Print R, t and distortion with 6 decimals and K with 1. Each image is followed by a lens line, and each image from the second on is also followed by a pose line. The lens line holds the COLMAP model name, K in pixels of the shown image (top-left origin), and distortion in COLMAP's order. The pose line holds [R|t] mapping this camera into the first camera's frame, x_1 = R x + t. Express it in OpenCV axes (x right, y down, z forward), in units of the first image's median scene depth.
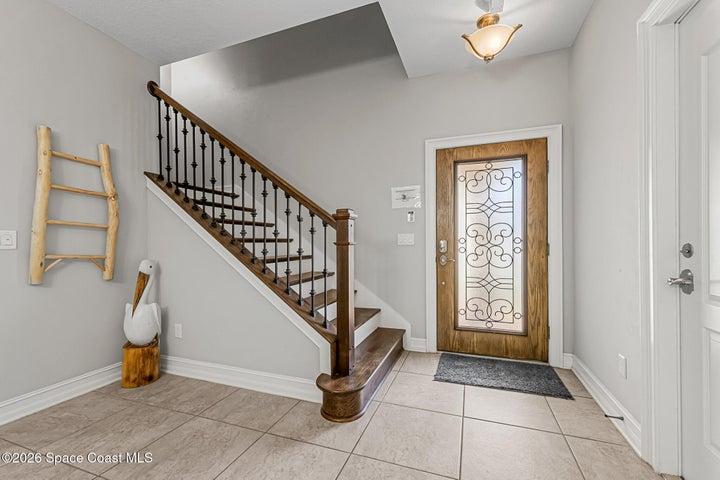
lens RADIAL K [[293.2, 0, 358.4], [0, 293.2, 242.2], [0, 0, 1]] dist [0.011057, 0.000216]
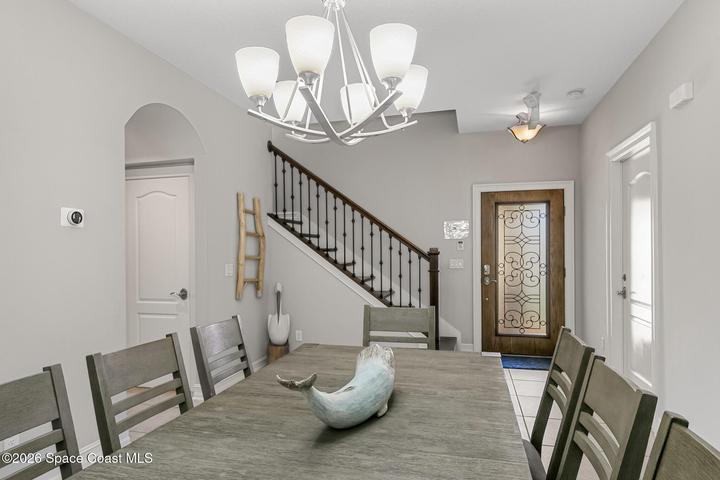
lens RADIAL K [[428.1, 0, 362.8], [0, 428.1, 245.8], [0, 0, 1]] dist [0.004492, 0.000941]
pose [[0.993530, 0.005934, 0.113411, -0.465954], [-0.004798, 0.999936, -0.010285, -0.070387], [-0.113465, 0.009674, 0.993495, -0.793967]]
